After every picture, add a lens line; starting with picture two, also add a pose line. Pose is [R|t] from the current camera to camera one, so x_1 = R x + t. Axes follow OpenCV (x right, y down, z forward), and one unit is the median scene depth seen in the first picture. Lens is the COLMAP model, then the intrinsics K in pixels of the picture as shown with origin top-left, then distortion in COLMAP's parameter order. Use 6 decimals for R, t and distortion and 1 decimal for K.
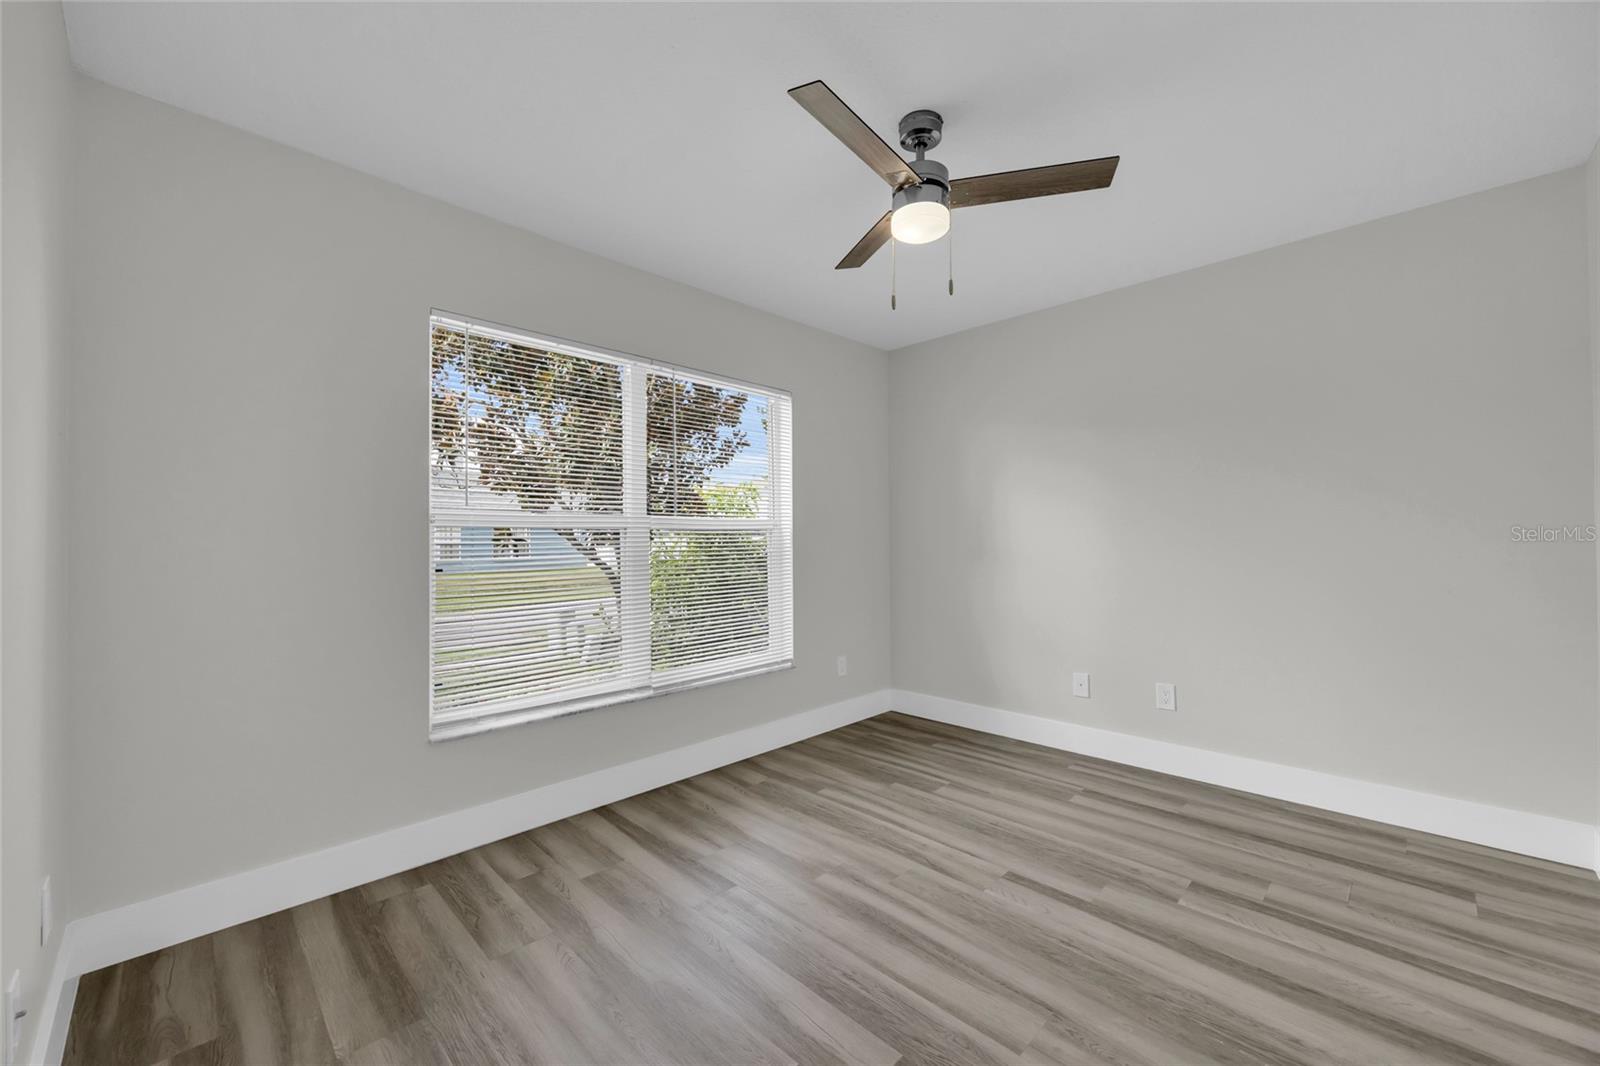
lens RADIAL K [[622.0, 0, 798.4], [0, 622.0, 538.3], [0, 0, 1]] dist [-0.001511, -0.000065]
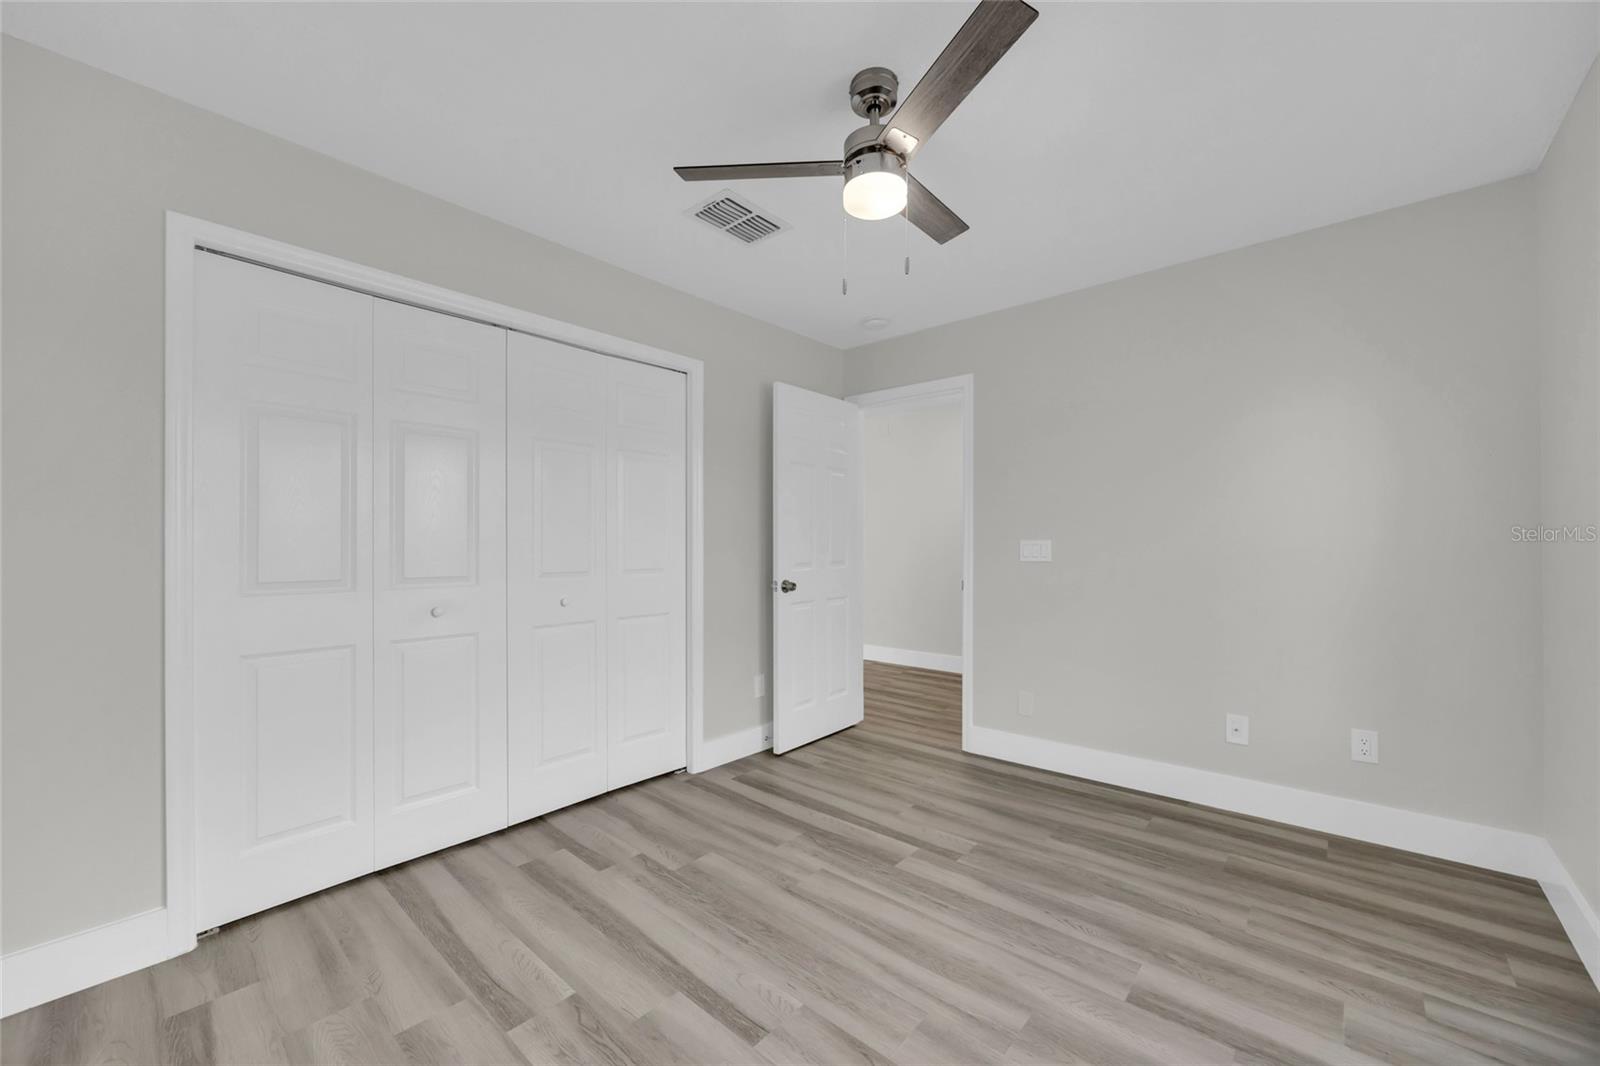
lens RADIAL K [[622.0, 0, 798.4], [0, 622.0, 538.3], [0, 0, 1]] dist [-0.001511, -0.000065]
pose [[-0.997920, 0.013358, -0.063063, 0.371697], [0.014031, 0.999849, -0.010246, -0.002790], [0.062916, -0.011109, -0.997957, 1.913378]]
